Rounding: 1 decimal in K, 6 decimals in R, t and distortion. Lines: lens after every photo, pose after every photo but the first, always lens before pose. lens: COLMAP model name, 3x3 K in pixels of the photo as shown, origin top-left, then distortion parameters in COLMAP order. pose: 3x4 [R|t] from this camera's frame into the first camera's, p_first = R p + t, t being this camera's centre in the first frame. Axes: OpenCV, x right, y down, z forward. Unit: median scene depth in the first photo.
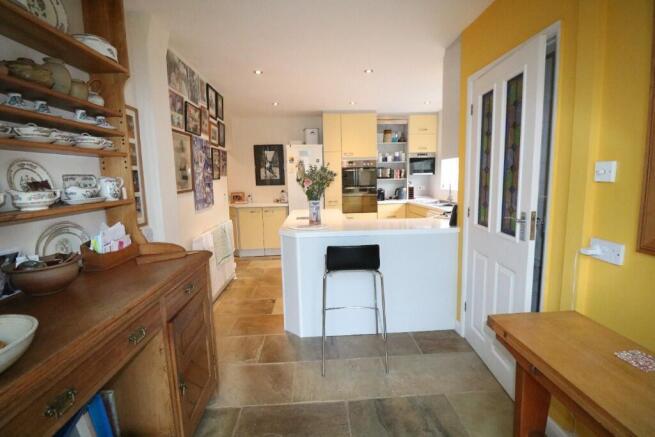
lens RADIAL K [[301.2, 0, 328.1], [0, 301.2, 217.4], [0, 0, 1]] dist [-0.012463, 0.000135]
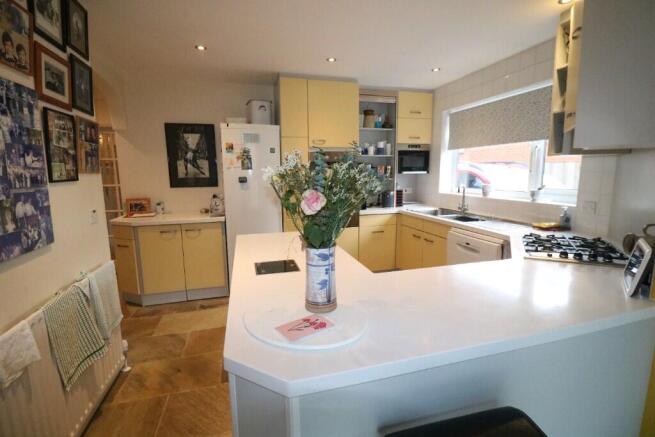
lens RADIAL K [[301.2, 0, 327.3], [0, 301.2, 214.2], [0, 0, 1]] dist [-0.012463, 0.000135]
pose [[0.974882, -0.017858, 0.222003, -0.062091], [0.016638, 0.999834, 0.007366, -0.051691], [-0.222098, -0.003487, 0.975018, 0.329549]]
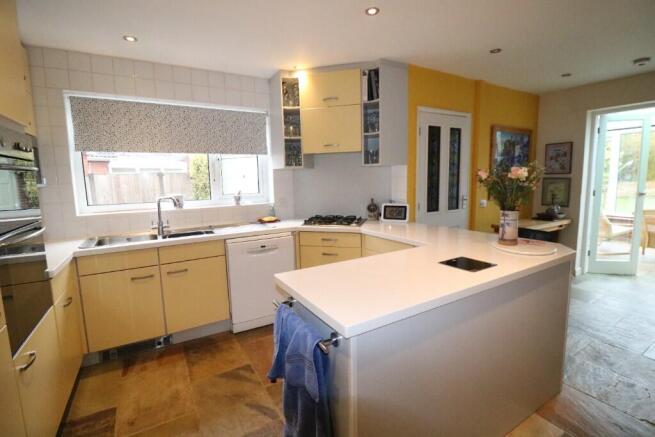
lens RADIAL K [[301.2, 0, 326.7], [0, 301.2, 215.7], [0, 0, 1]] dist [-0.012463, 0.000135]
pose [[-0.472275, -0.069181, 0.878732, -0.263403], [0.149576, 0.976167, 0.157241, -0.123220], [-0.868668, 0.205698, -0.450671, 0.968579]]
